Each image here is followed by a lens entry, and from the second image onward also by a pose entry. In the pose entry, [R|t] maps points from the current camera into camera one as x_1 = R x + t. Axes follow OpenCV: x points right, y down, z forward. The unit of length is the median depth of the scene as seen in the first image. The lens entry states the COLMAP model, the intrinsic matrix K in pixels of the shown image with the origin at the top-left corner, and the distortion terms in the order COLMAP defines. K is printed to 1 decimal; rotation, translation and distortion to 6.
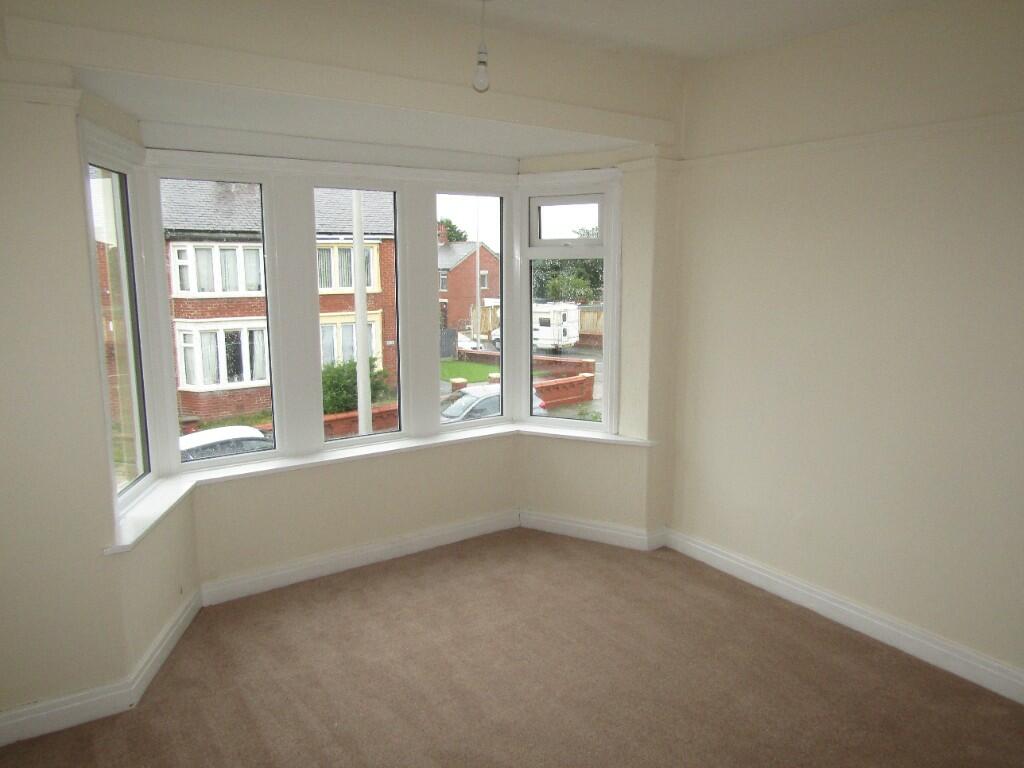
lens RADIAL K [[745.9, 0, 515.8], [0, 745.9, 384.2], [0, 0, 1]] dist [-0.005062, 0.003291]
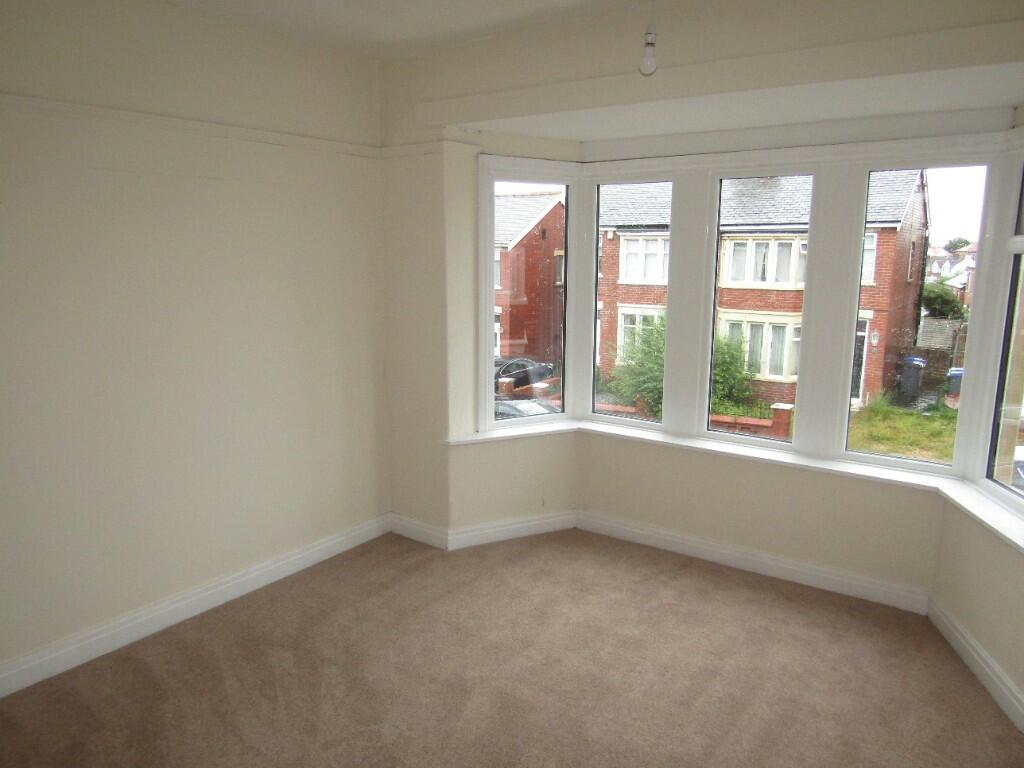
lens RADIAL K [[745.9, 0, 520.7], [0, 745.9, 384.8], [0, 0, 1]] dist [-0.005062, 0.003291]
pose [[0.321607, 0.170578, -0.931382, 0.677673], [-0.156980, 0.979632, 0.125210, -0.081065], [0.933770, 0.105940, 0.341834, 0.454516]]
